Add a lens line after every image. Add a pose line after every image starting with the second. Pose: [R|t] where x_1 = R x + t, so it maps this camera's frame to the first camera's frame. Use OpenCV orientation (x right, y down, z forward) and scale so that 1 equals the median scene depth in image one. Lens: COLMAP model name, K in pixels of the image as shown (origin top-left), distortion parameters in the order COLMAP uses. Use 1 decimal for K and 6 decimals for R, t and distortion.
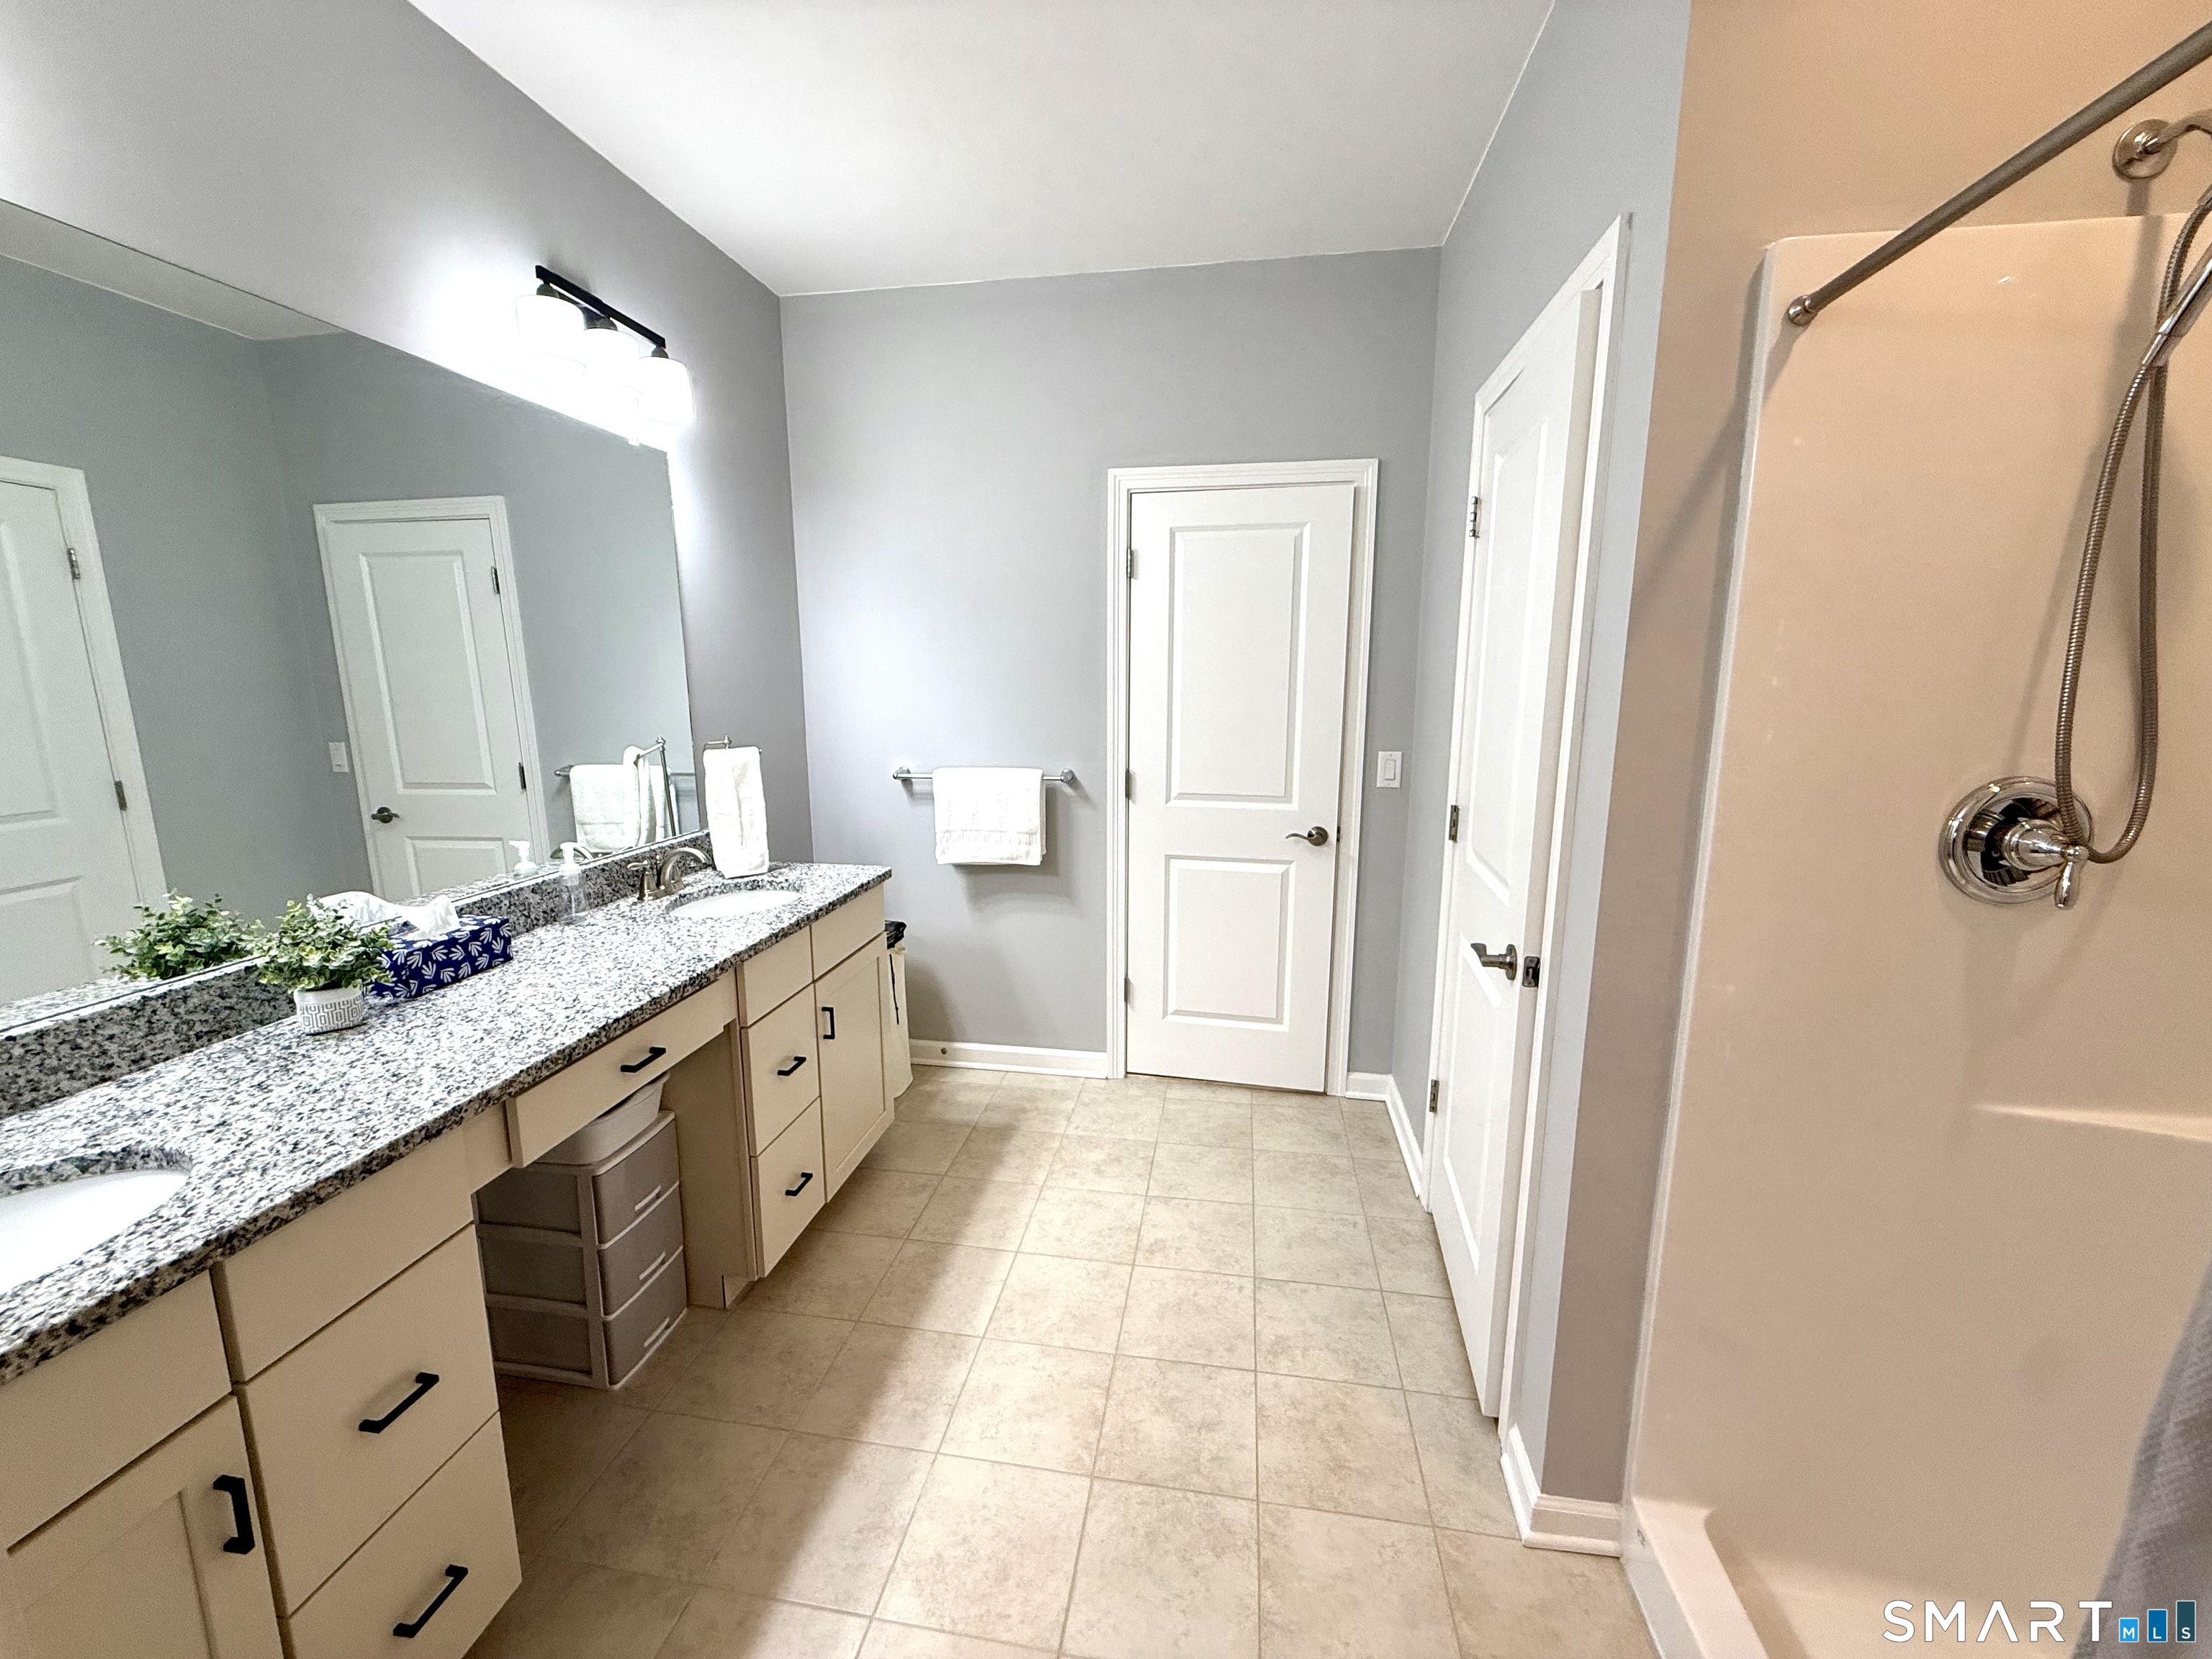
lens RADIAL K [[880.2, 0, 1087.9], [0, 880.2, 840.0], [0, 0, 1]] dist [-0.001120, 0.000331]
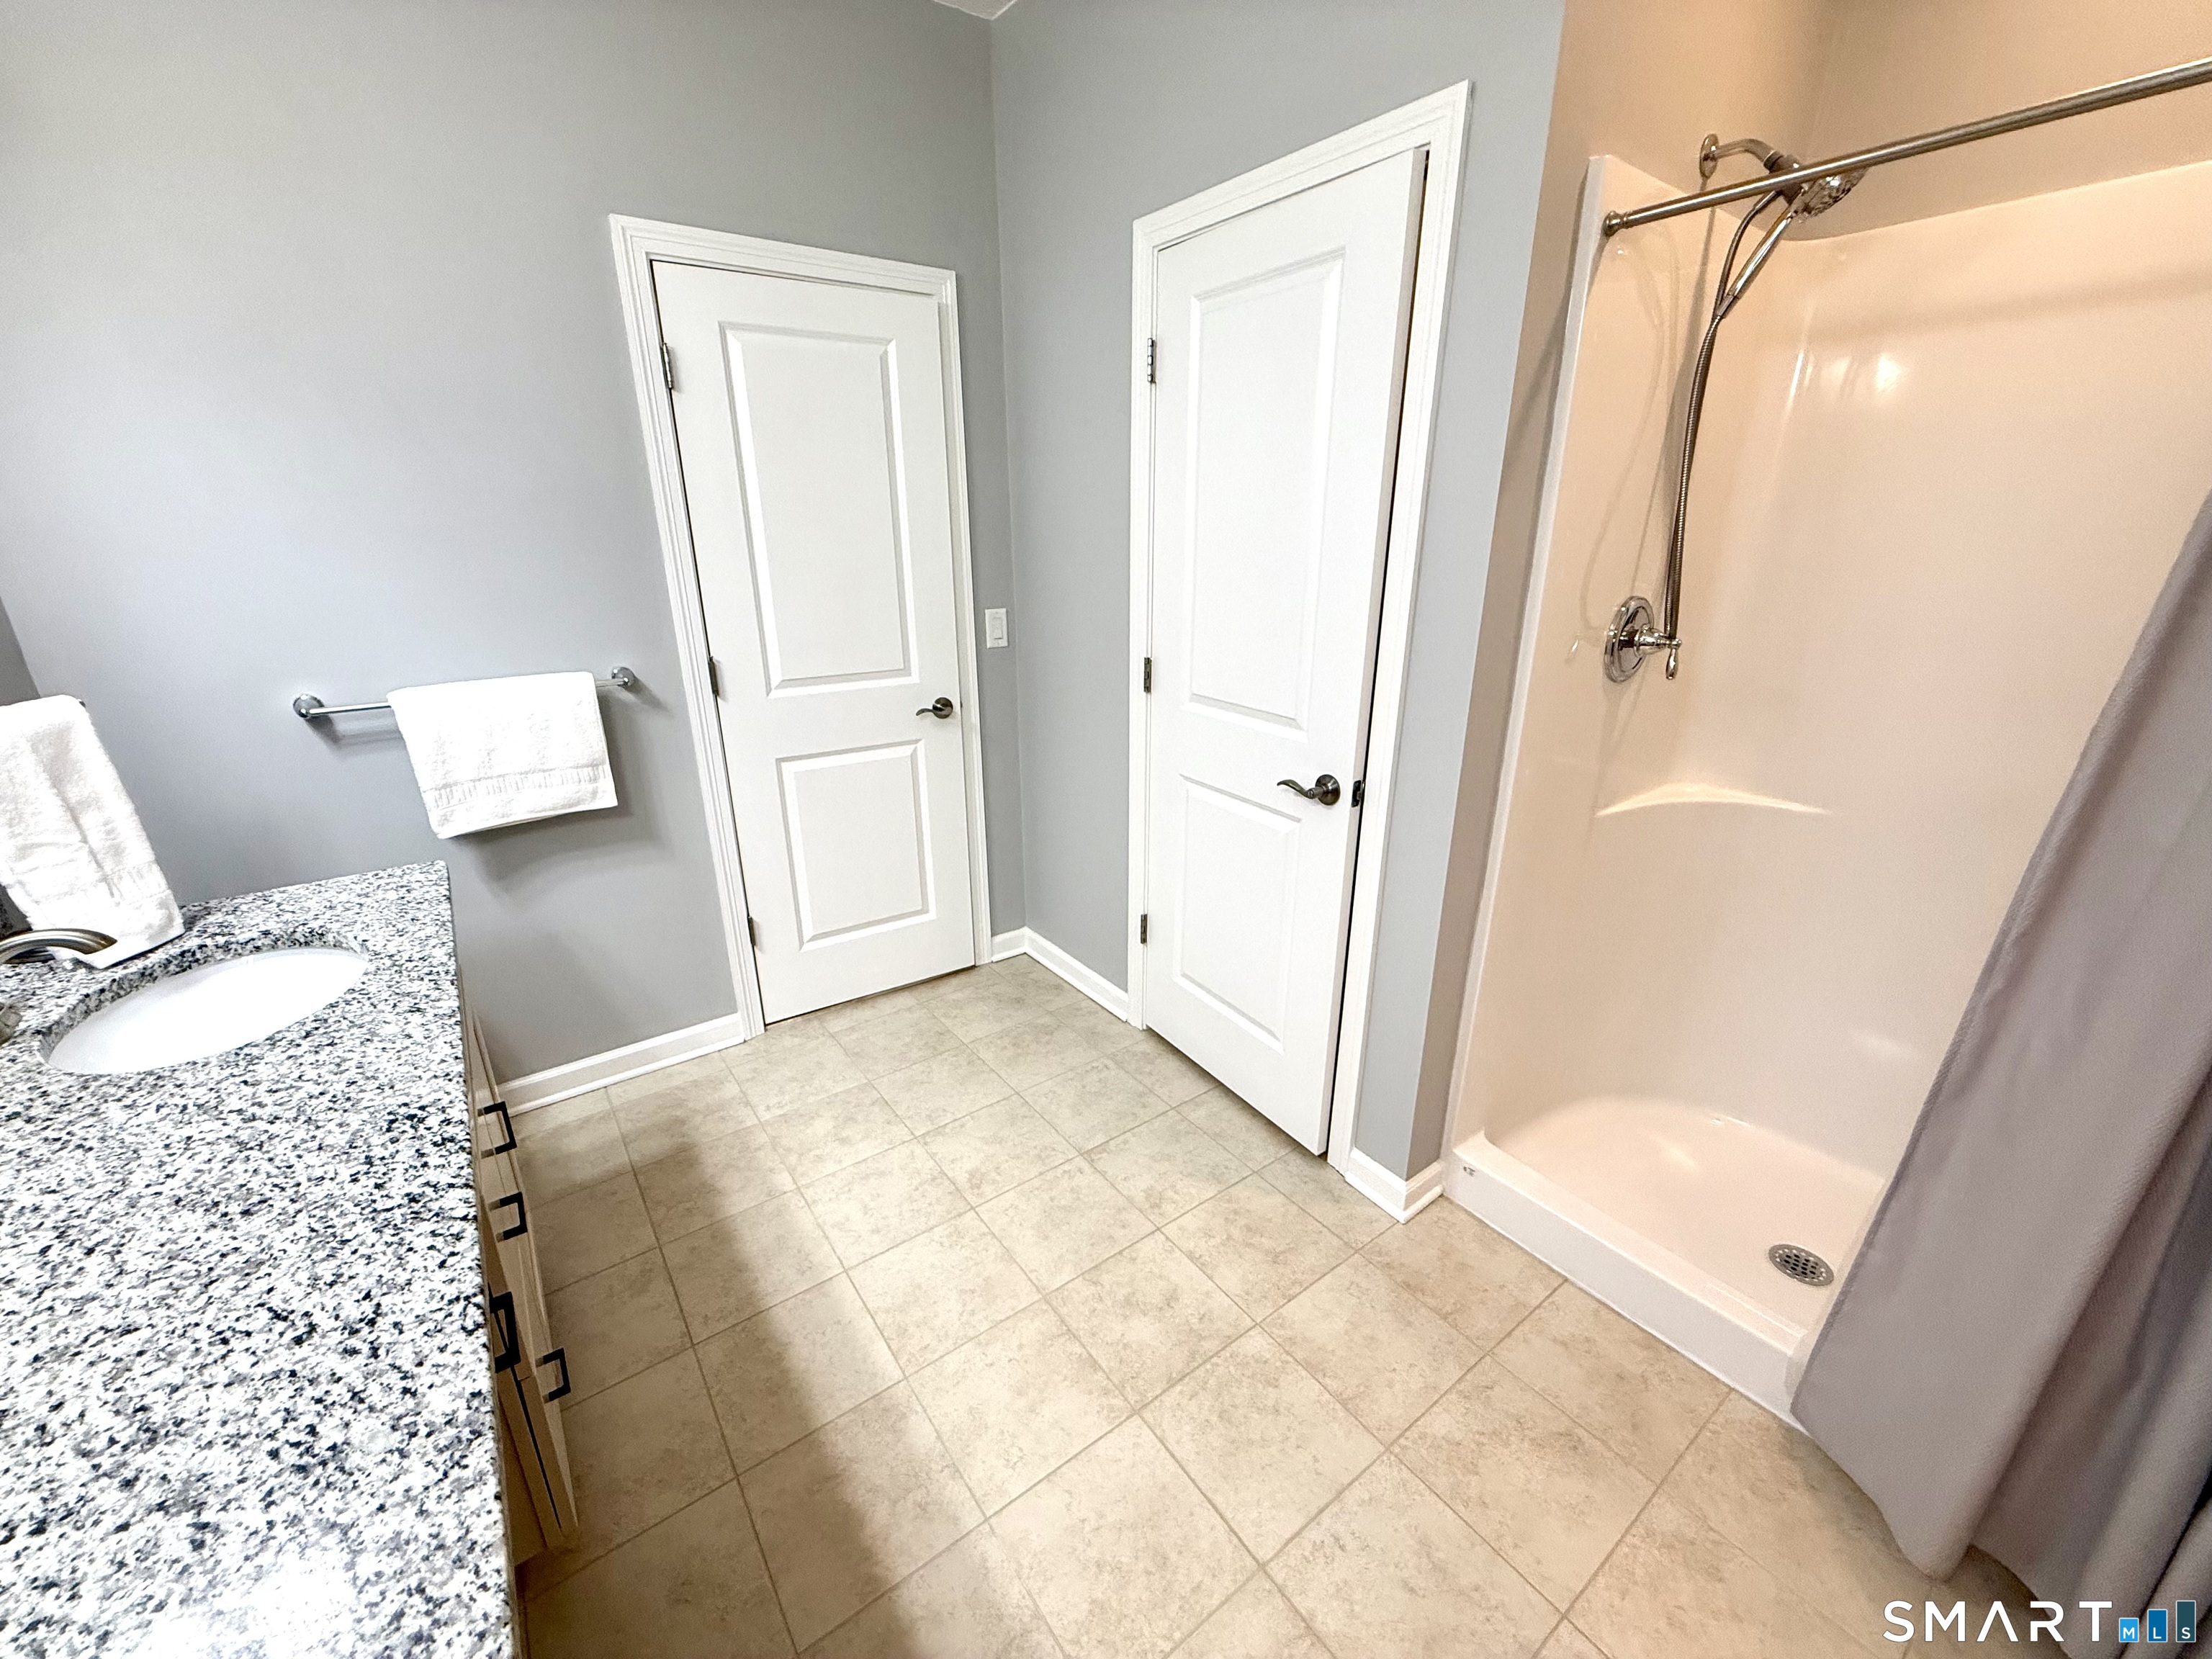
lens RADIAL K [[880.2, 0, 1108.8], [0, 880.2, 840.7], [0, 0, 1]] dist [-0.001120, 0.000331]
pose [[0.697177, -0.250043, 0.671880, -0.280354], [0.138022, 0.966485, 0.216463, -0.046768], [-0.703487, -0.058178, 0.708323, 0.215086]]
